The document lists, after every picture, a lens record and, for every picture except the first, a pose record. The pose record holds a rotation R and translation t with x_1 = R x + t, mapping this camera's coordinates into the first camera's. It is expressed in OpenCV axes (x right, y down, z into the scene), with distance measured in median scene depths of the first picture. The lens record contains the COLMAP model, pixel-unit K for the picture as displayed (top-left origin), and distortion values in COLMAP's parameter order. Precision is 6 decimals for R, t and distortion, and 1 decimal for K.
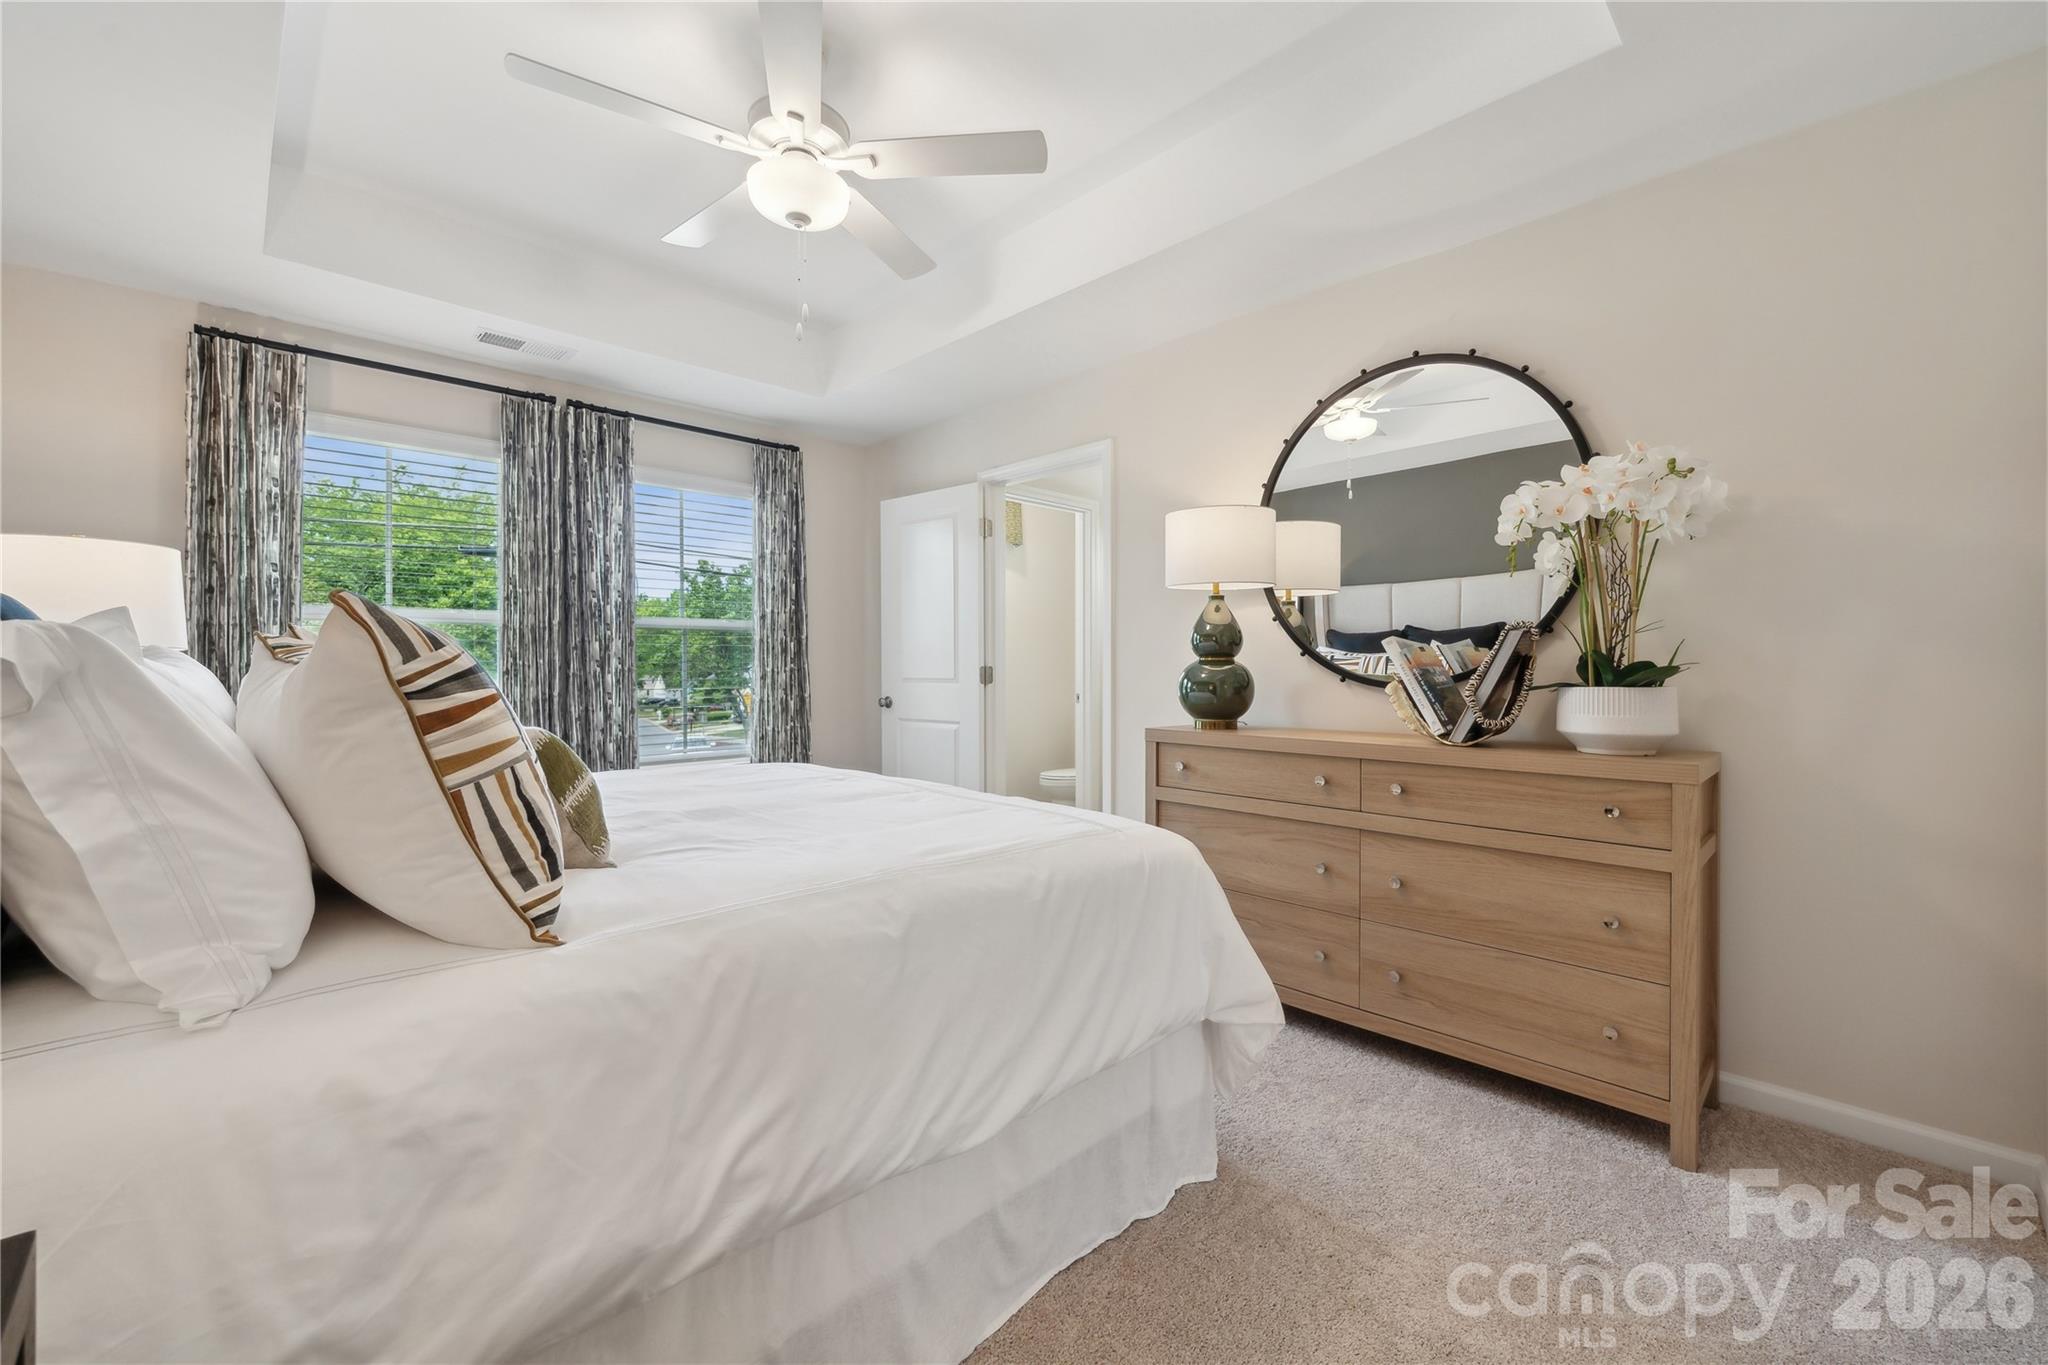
lens RADIAL K [[828.0, 0, 1020.8], [0, 828.0, 668.2], [0, 0, 1]] dist [0.000486, 0.000001]
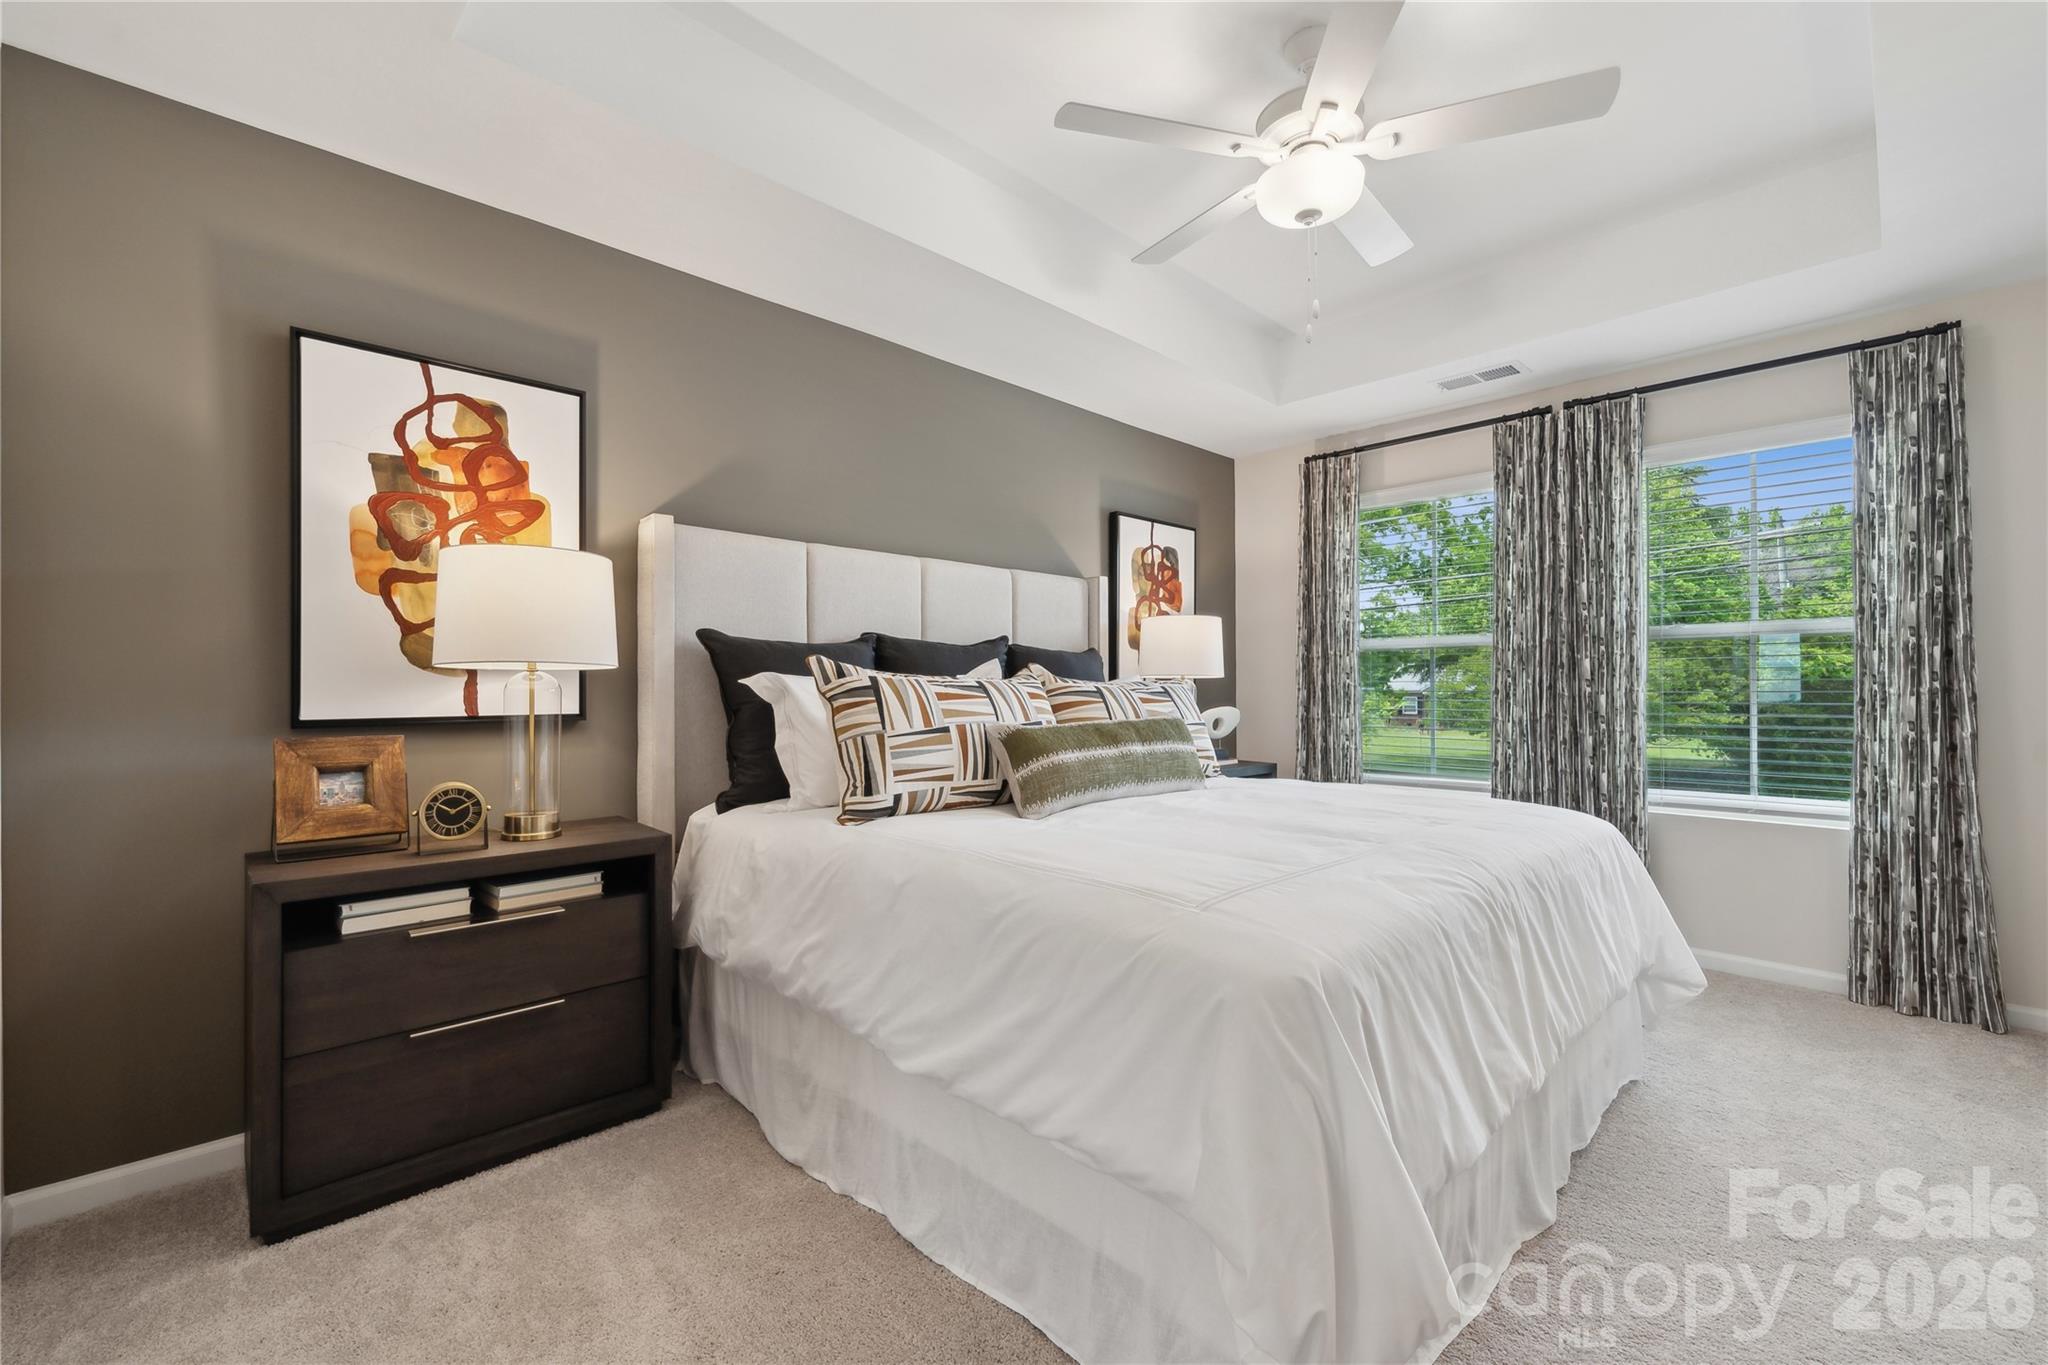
lens RADIAL K [[815.0, 0, 1024.0], [0, 815.0, 682.5], [0, 0, 1]] dist [0.013802, -0.000073]
pose [[0.017776, -0.001622, -0.999841, 0.385012], [-0.002519, 0.999995, -0.001667, -0.002747], [0.999839, 0.002548, 0.017772, 0.377330]]
